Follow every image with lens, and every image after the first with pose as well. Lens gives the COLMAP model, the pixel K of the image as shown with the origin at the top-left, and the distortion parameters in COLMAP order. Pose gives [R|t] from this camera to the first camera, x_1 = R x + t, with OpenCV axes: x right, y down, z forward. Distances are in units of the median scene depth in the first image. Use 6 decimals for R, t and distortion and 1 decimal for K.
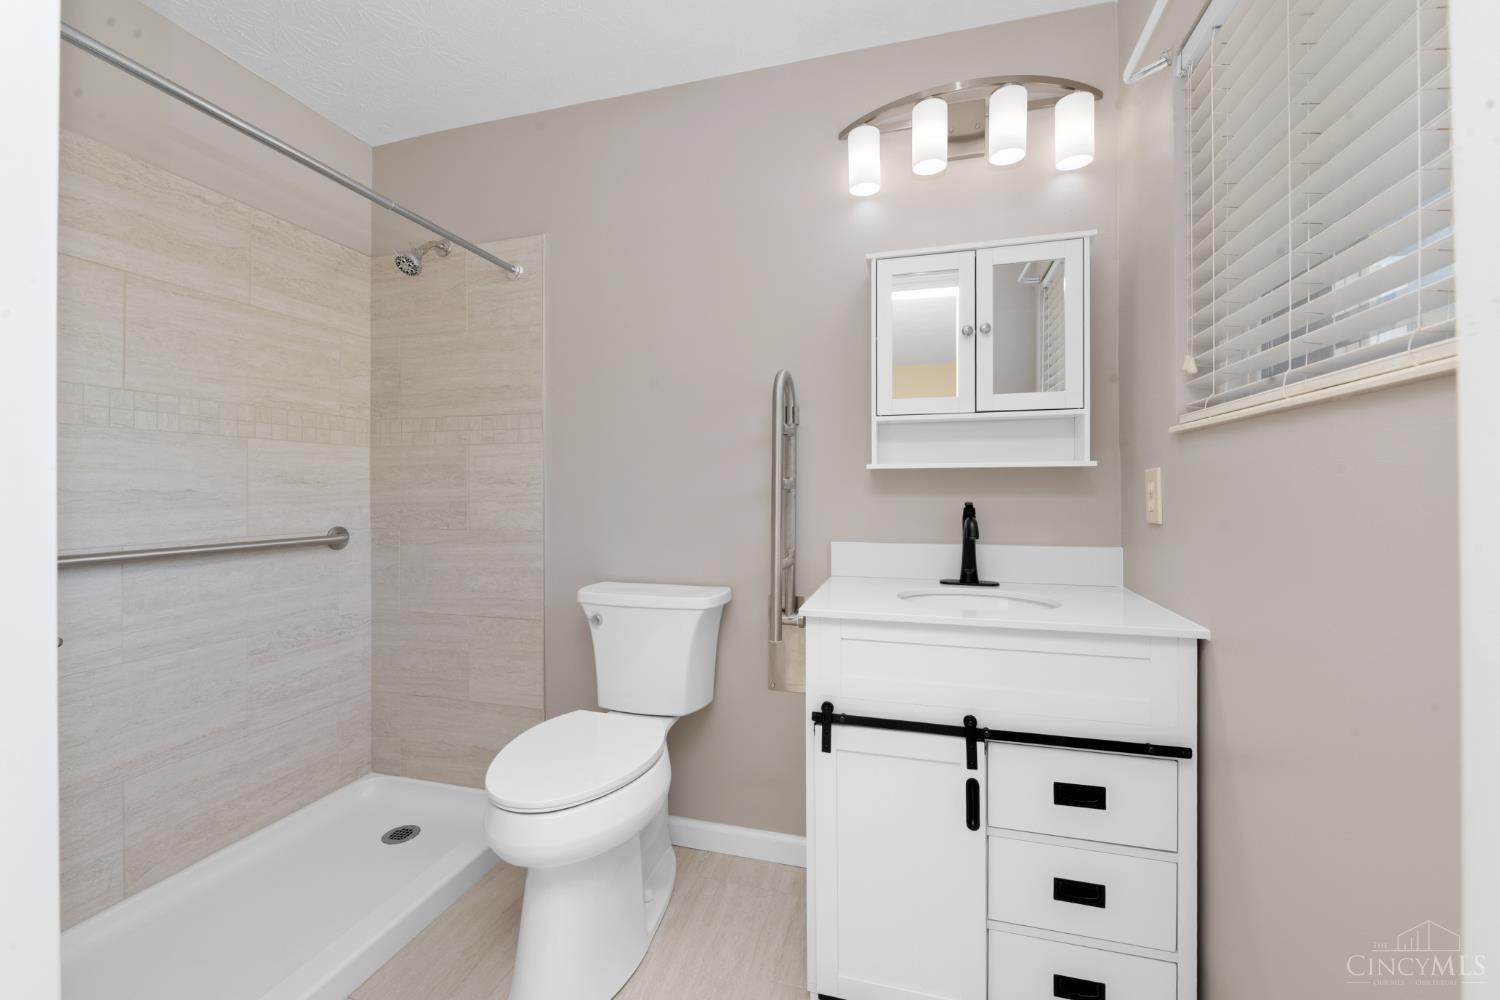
lens RADIAL K [[596.7, 0, 756.3], [0, 596.7, 491.7], [0, 0, 1]] dist [-0.015394, -0.000220]
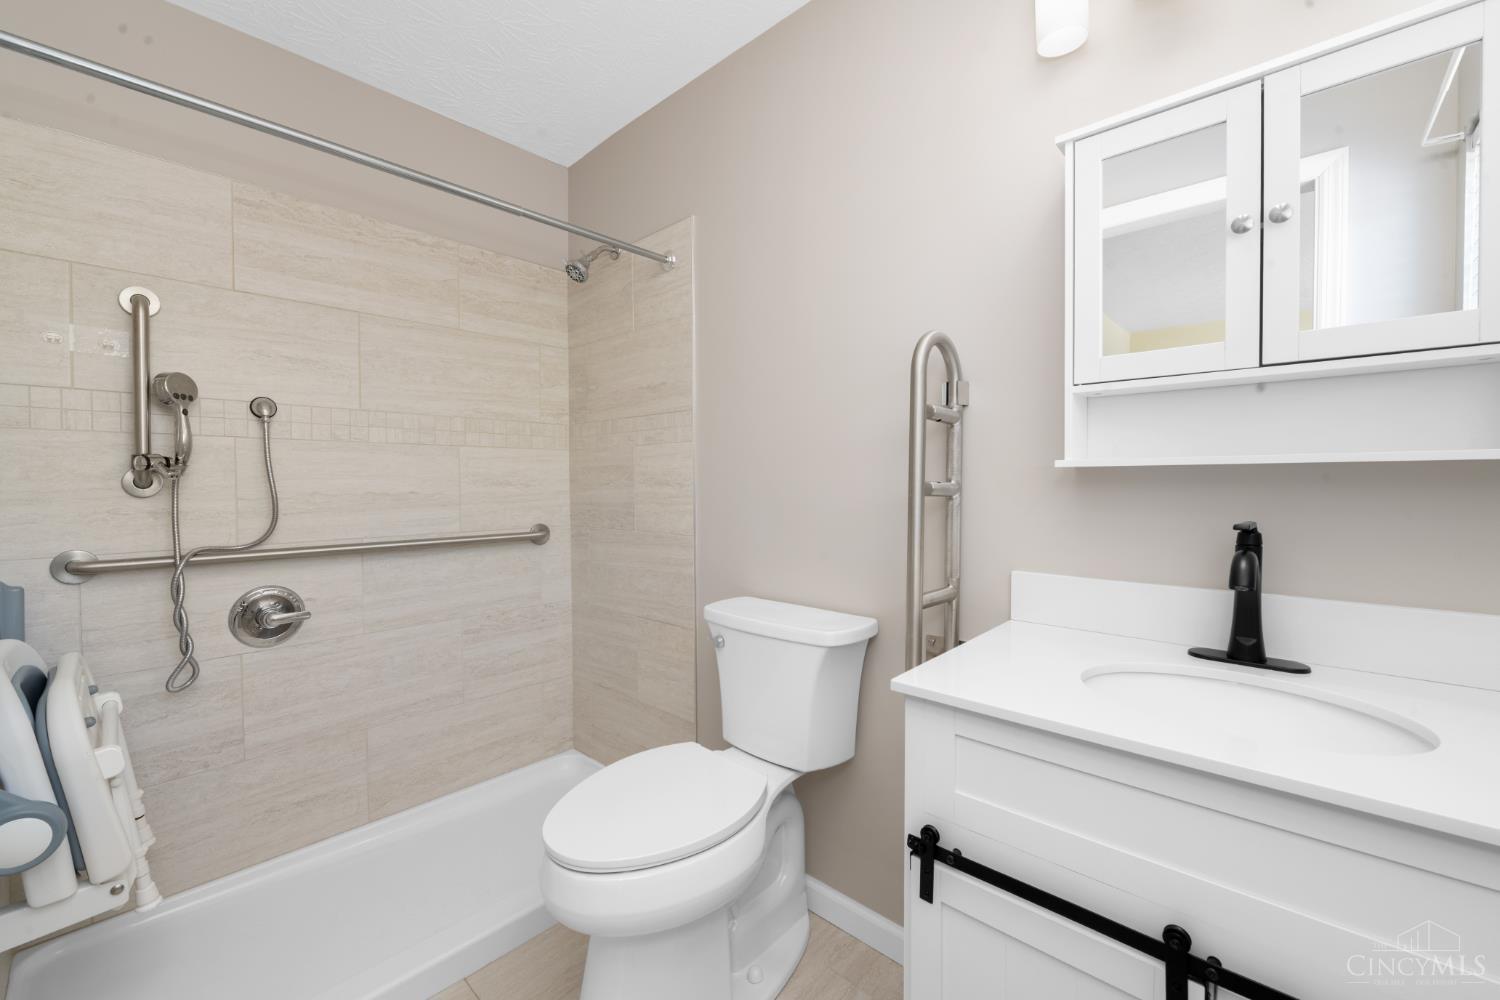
lens RADIAL K [[596.7, 0, 742.6], [0, 596.7, 499.2], [0, 0, 1]] dist [-0.015394, -0.000220]
pose [[0.885944, 0.011561, -0.463648, 0.170483], [0.000607, 0.999660, 0.026086, -0.018790], [0.463791, -0.023392, 0.885636, 0.238425]]
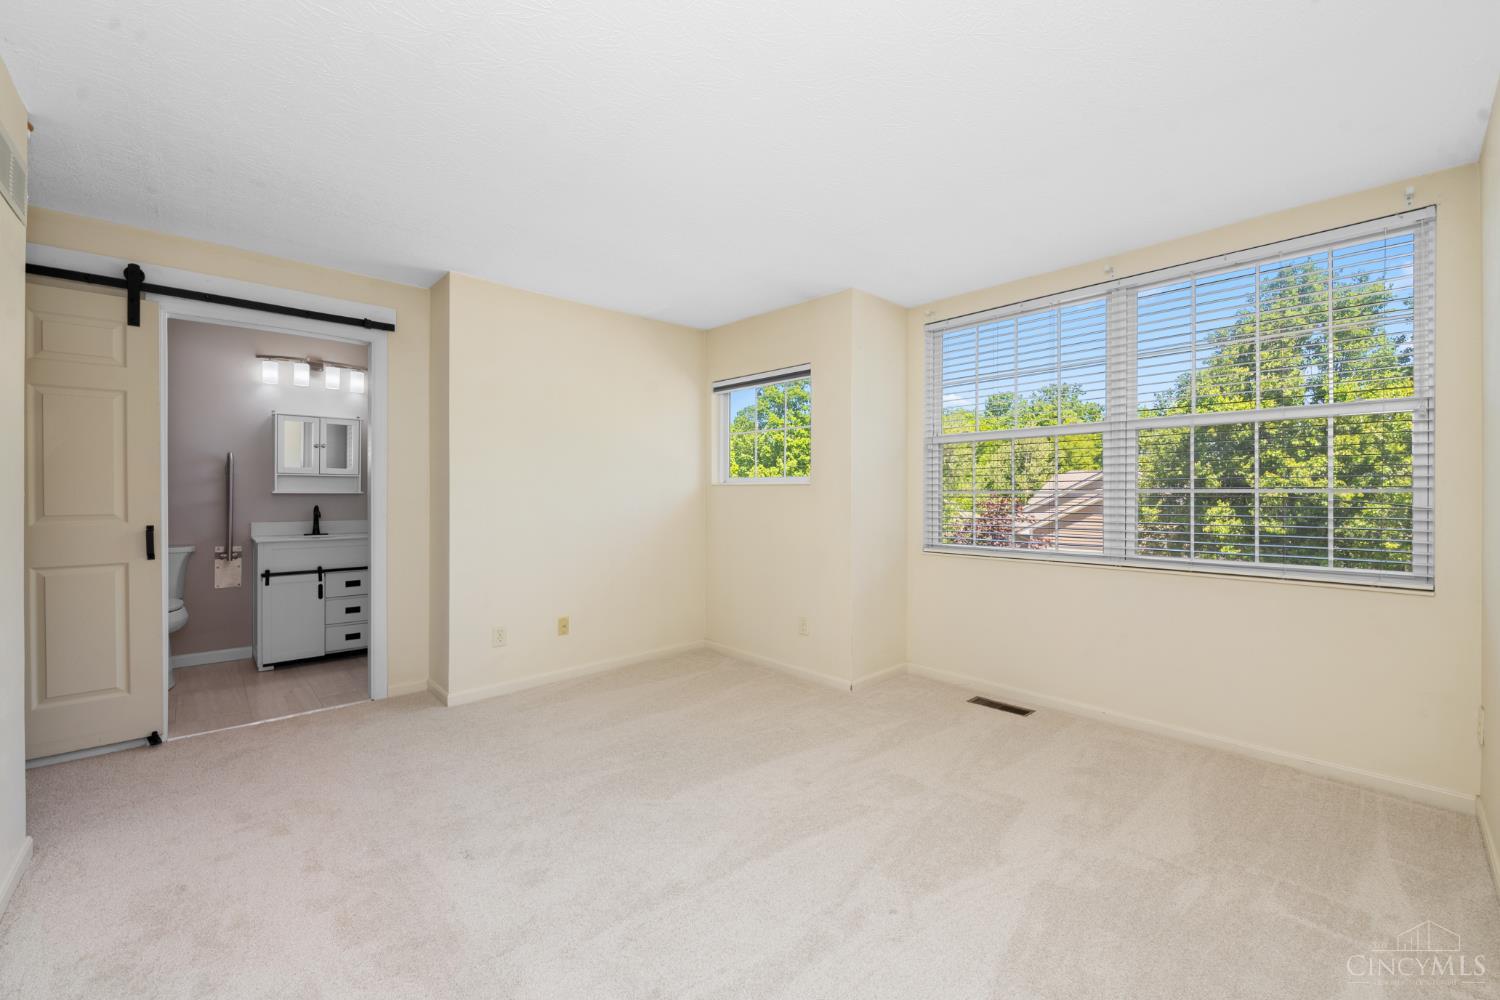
lens RADIAL K [[596.7, 0, 740.7], [0, 596.7, 495.8], [0, 0, 1]] dist [-0.015394, -0.000220]
pose [[0.534436, 0.004681, 0.845196, -0.842289], [-0.006130, 0.999980, -0.001662, -0.030883], [-0.845187, -0.004292, 0.534454, -1.971634]]
